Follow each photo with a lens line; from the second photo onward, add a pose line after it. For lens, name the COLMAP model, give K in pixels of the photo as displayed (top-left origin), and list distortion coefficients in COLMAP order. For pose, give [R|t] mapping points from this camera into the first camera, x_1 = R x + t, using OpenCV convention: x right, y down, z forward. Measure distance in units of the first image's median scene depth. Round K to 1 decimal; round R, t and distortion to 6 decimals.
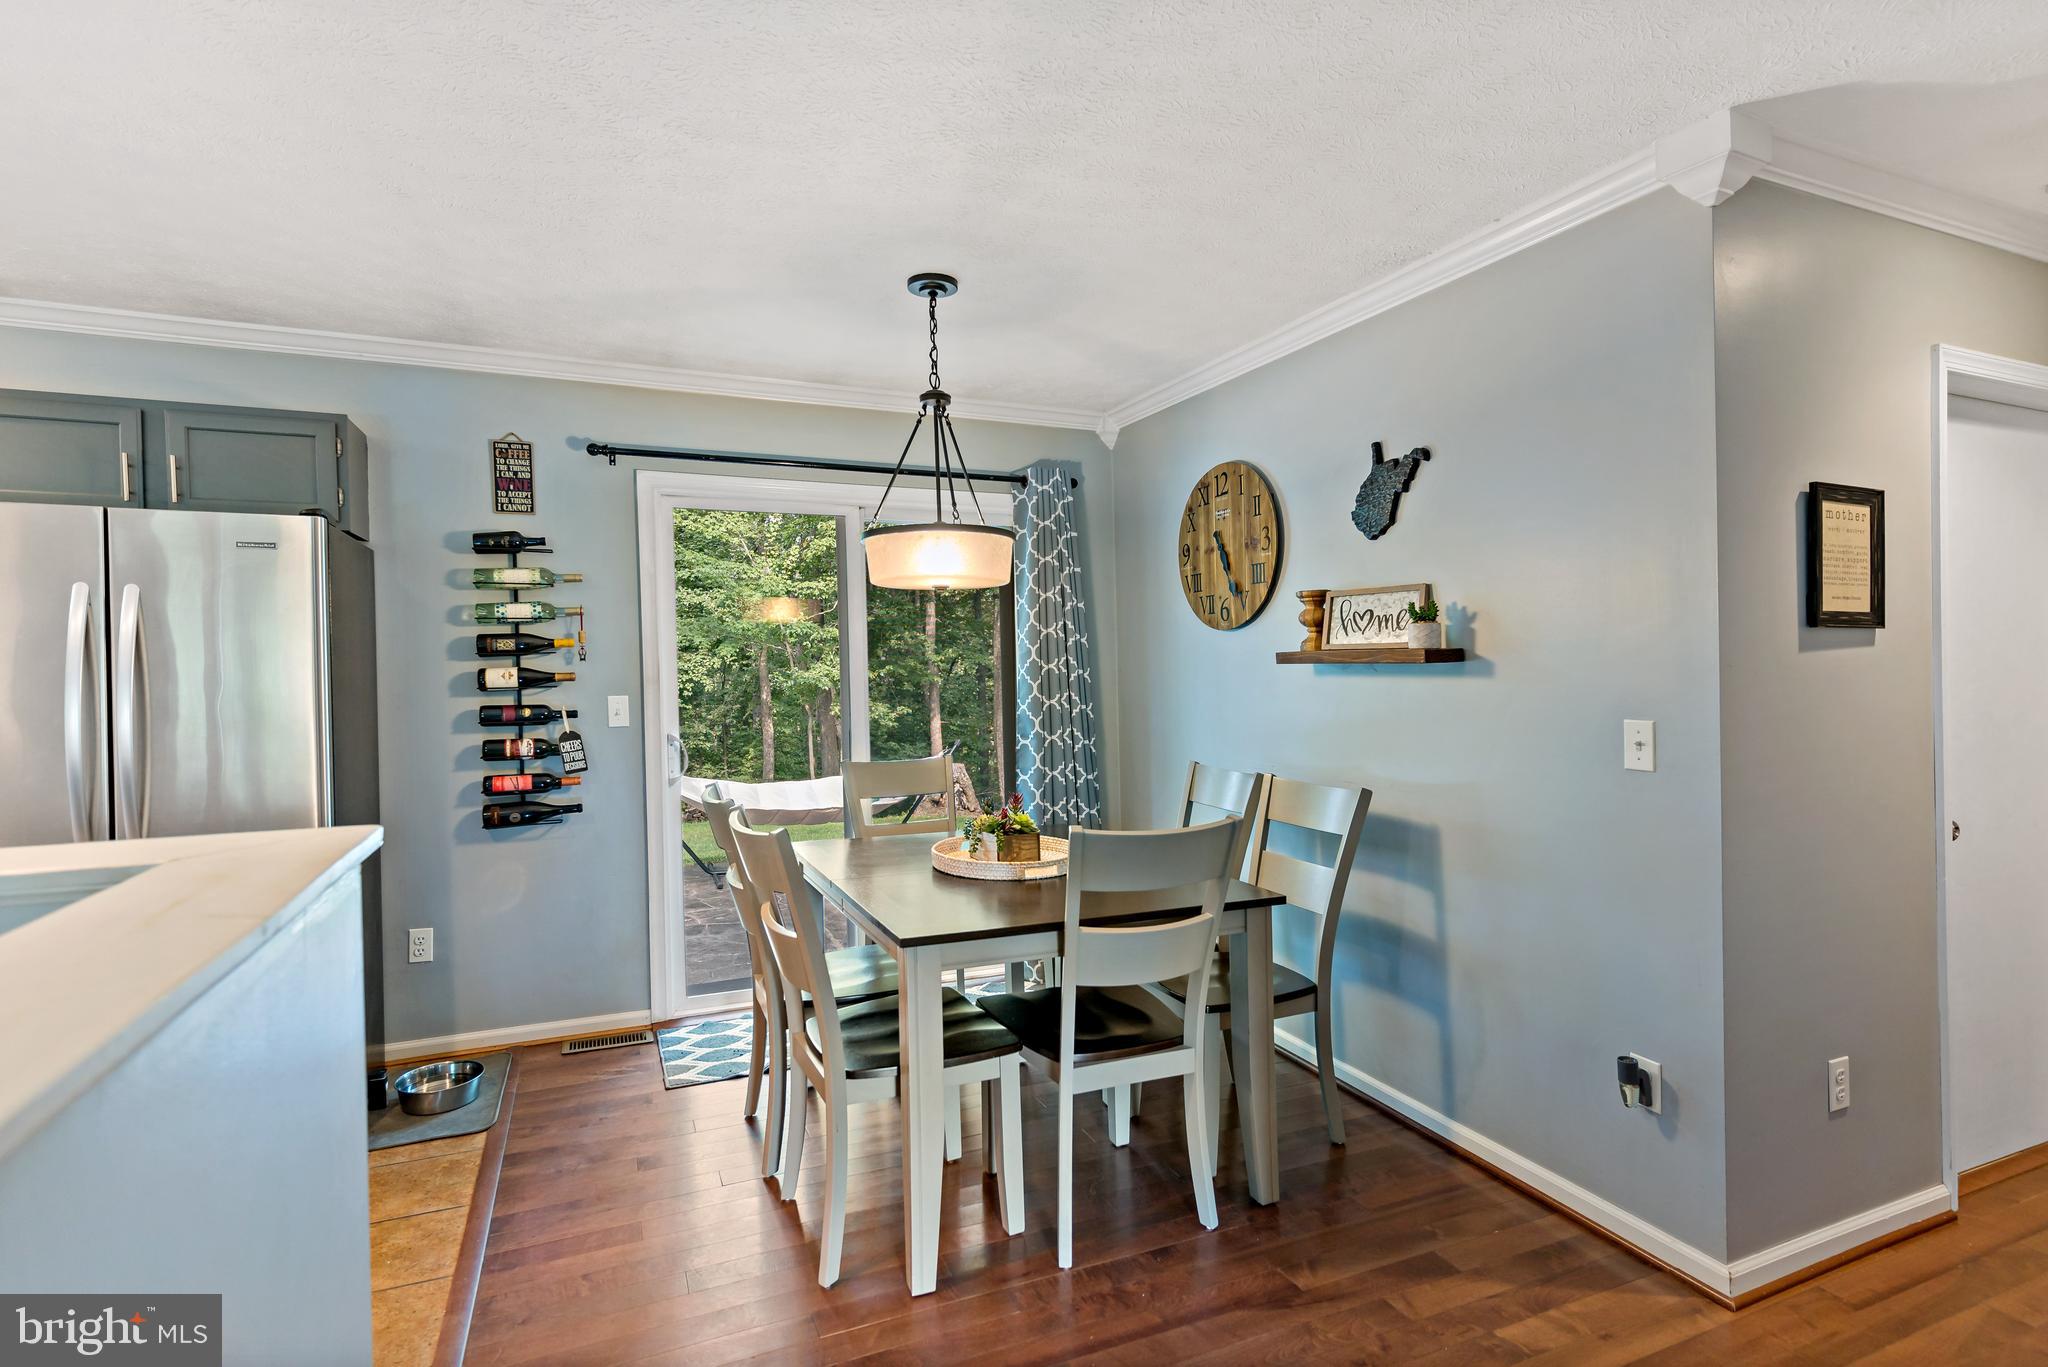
lens RADIAL K [[999.5, 0, 1012.8], [0, 999.5, 673.9], [0, 0, 1]] dist [0.000176, 0.001100]
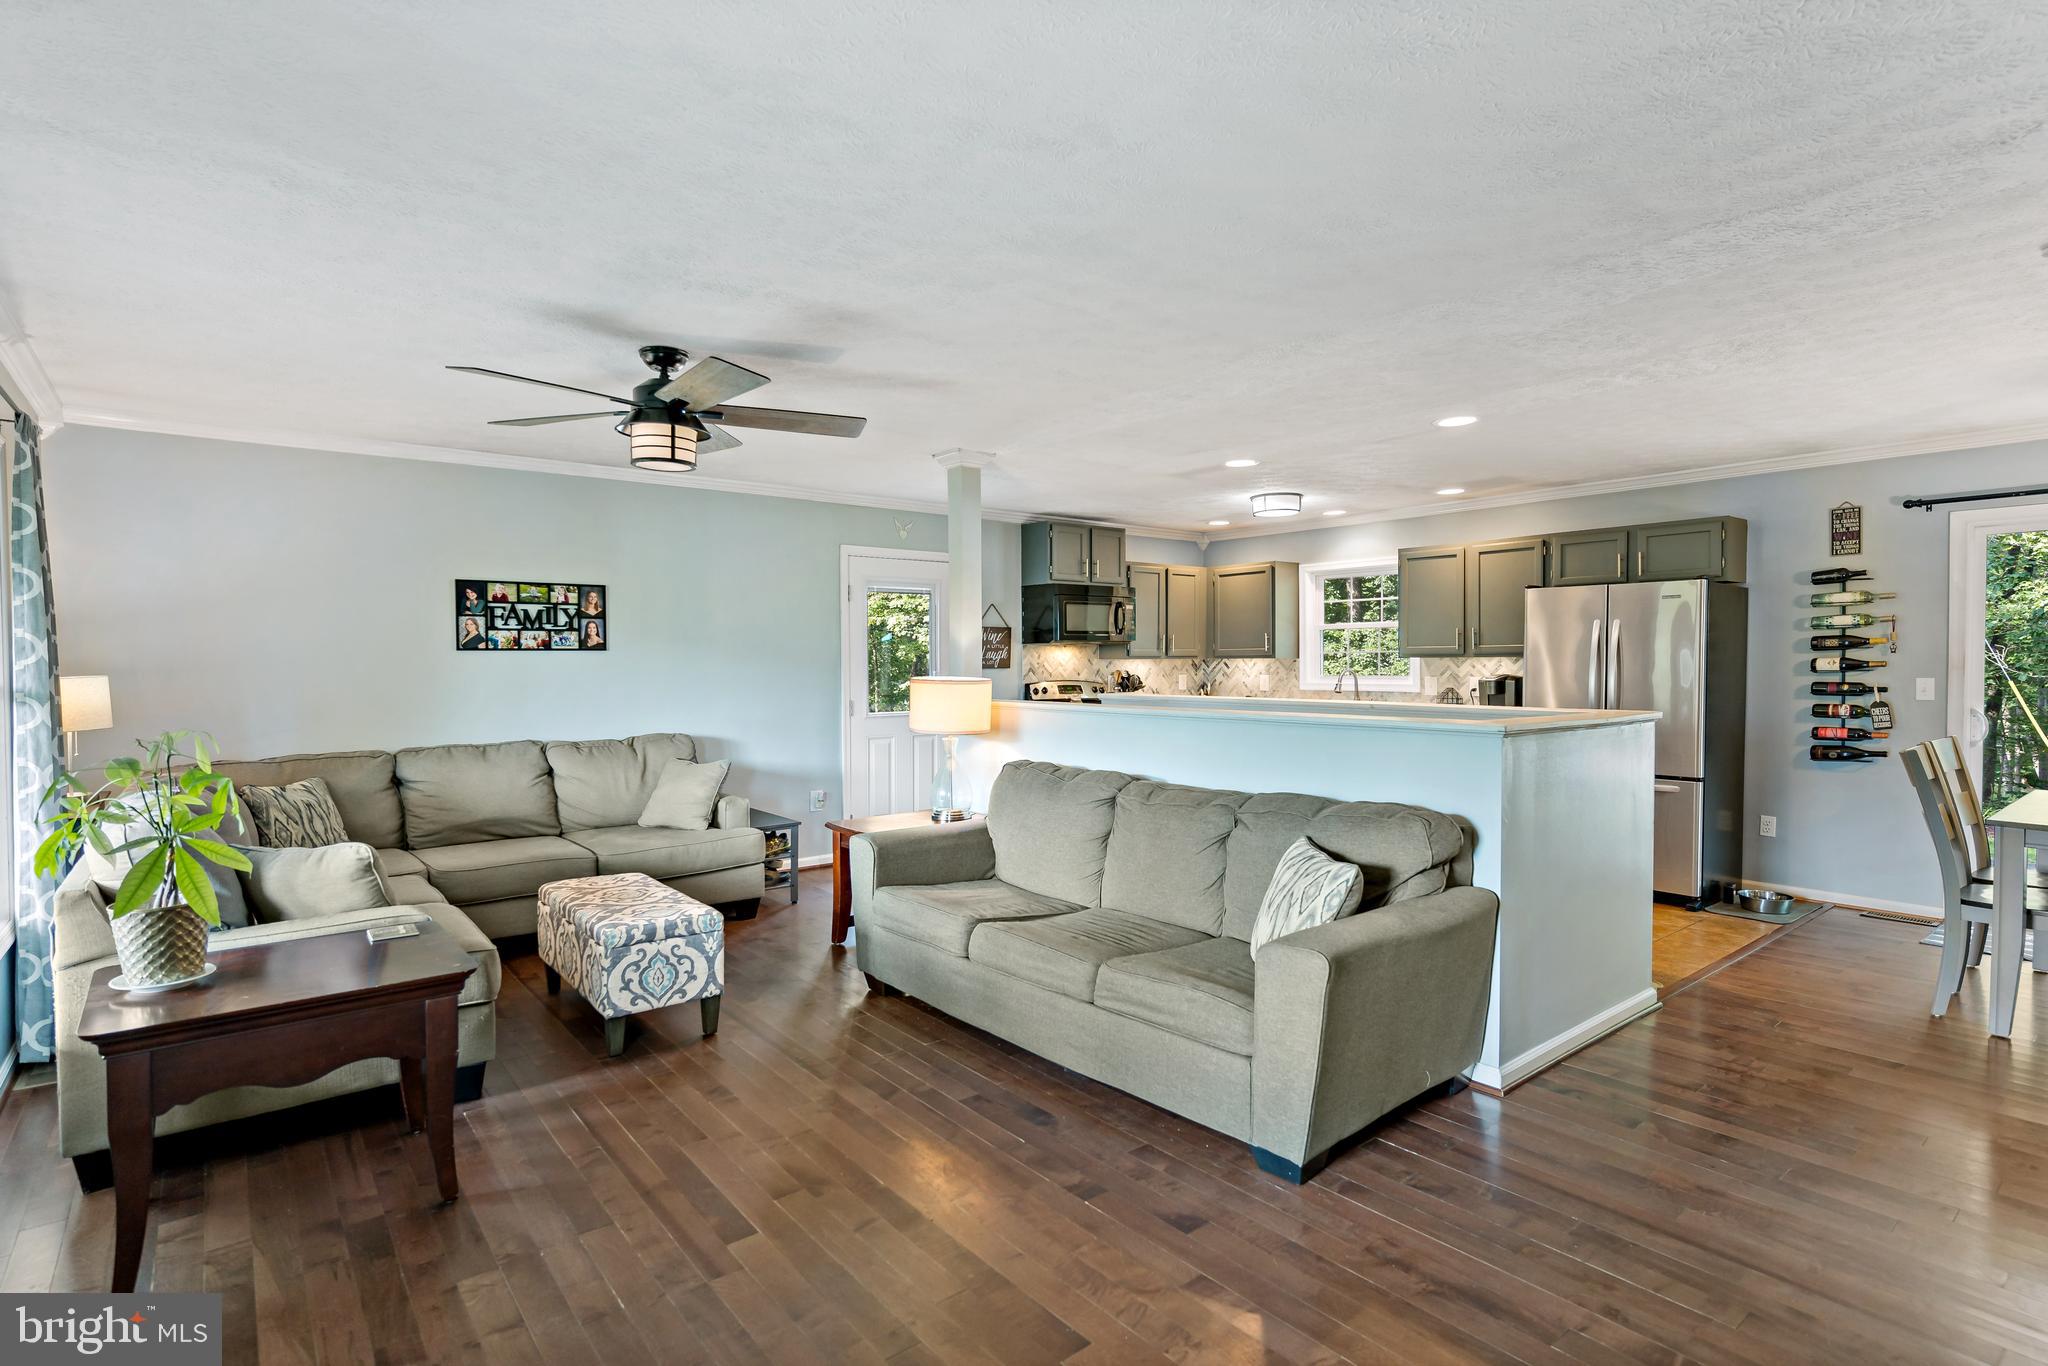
lens RADIAL K [[999.5, 0, 1012.8], [0, 999.5, 687.2], [0, 0, 1]] dist [0.000176, 0.001100]
pose [[0.261660, 0.033844, -0.964566, 0.647425], [-0.011344, 0.999424, 0.031990, 0.004349], [0.965093, 0.002571, 0.261894, -0.619670]]
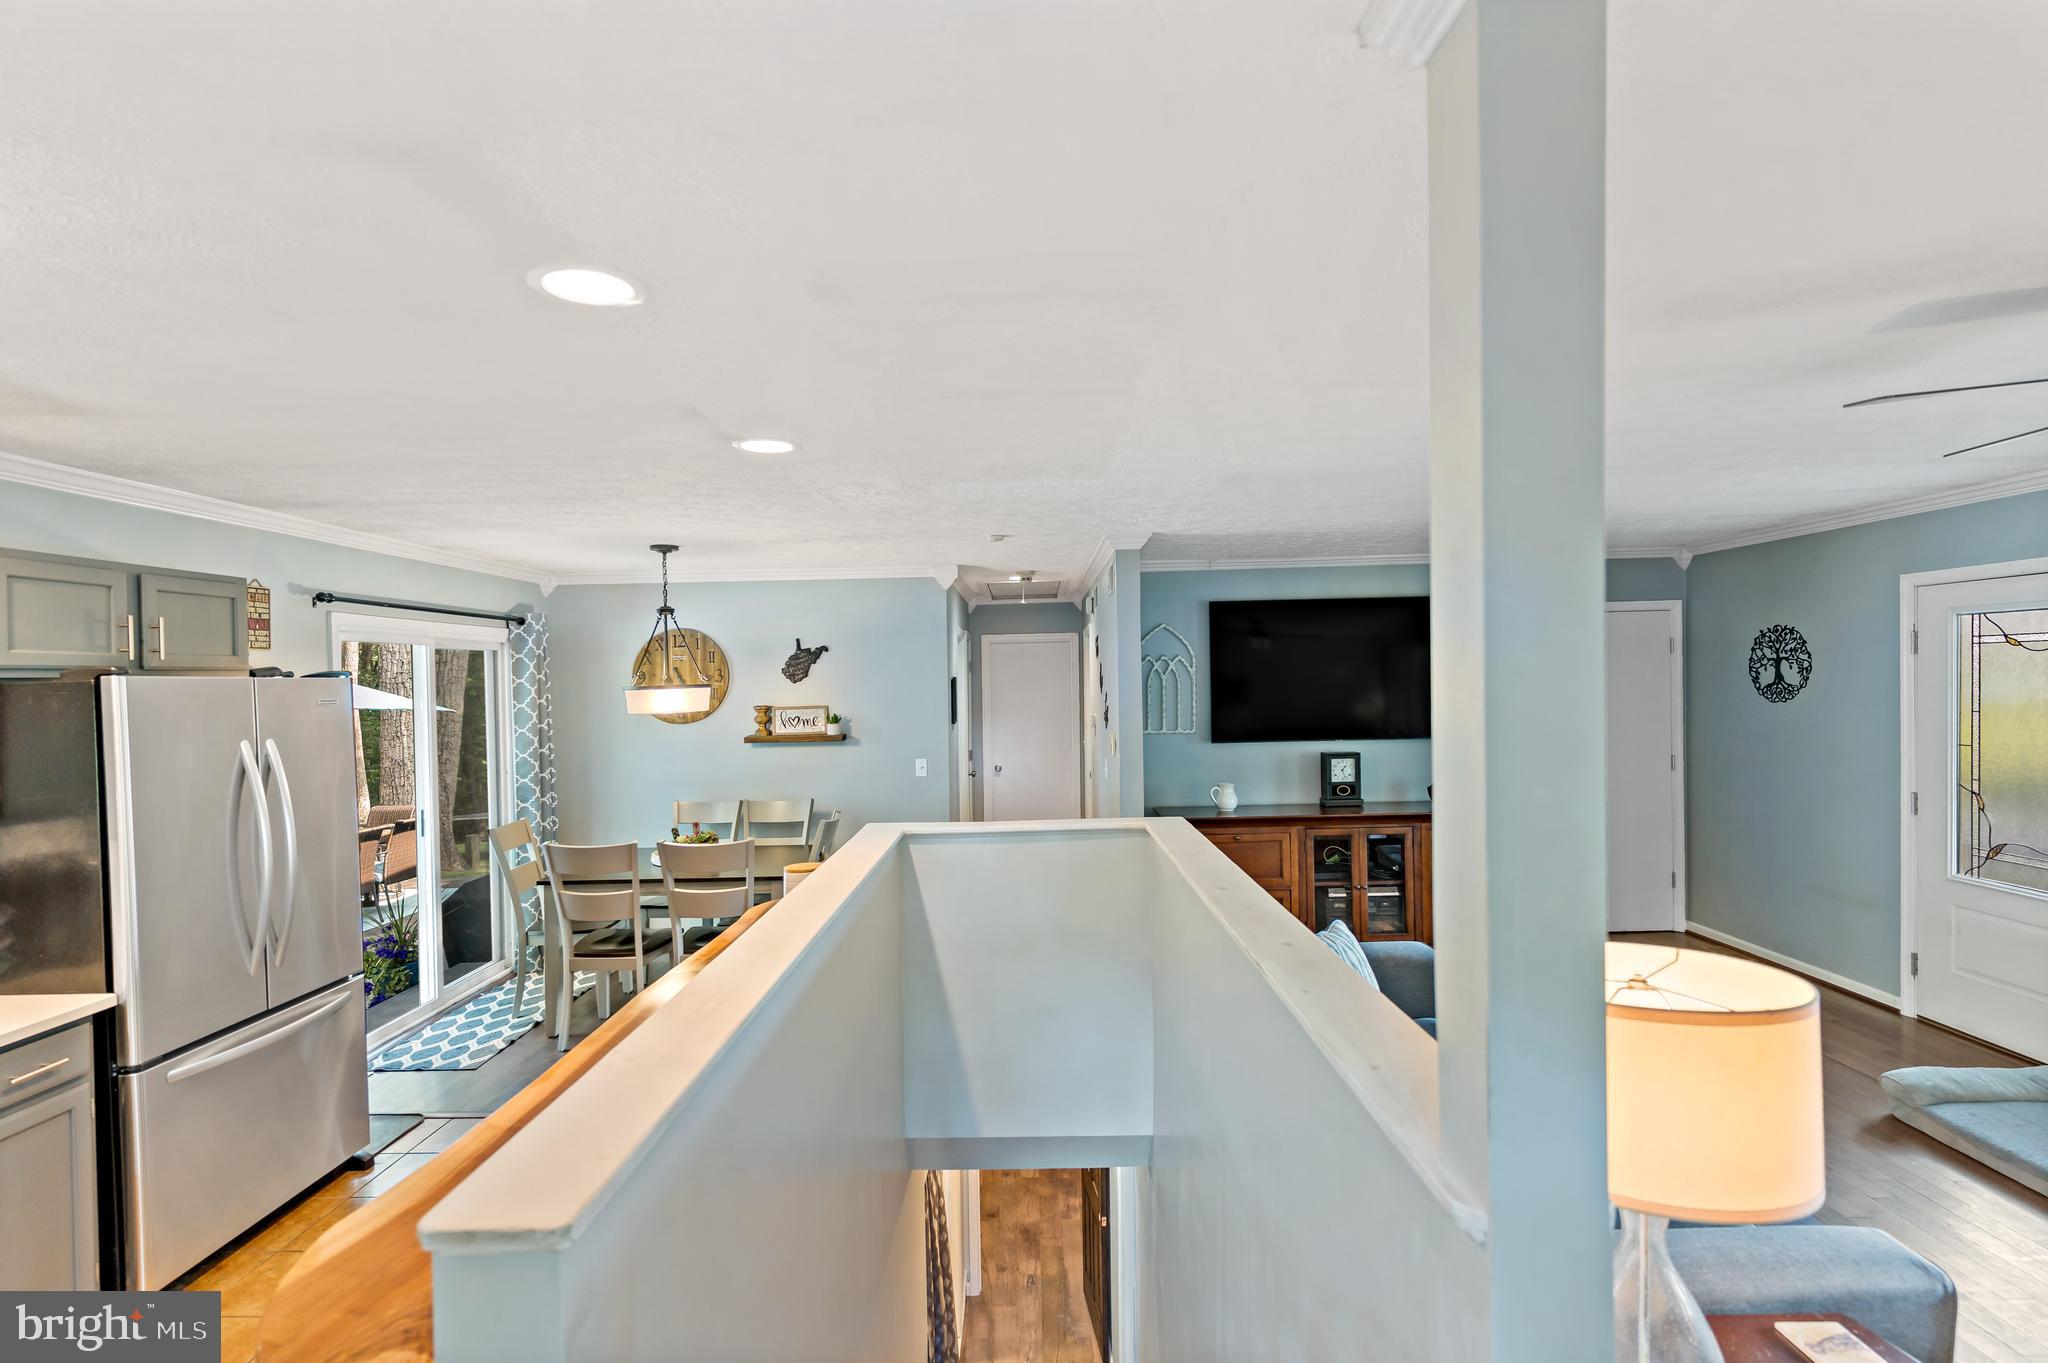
lens RADIAL K [[999.5, 0, 1014.5], [0, 999.5, 691.5], [0, 0, 1]] dist [0.000176, 0.001100]
pose [[0.406736, -0.011674, 0.913471, -1.222581], [0.026689, 0.999643, 0.000891, -0.091990], [-0.913156, 0.024017, 0.406902, -0.263530]]
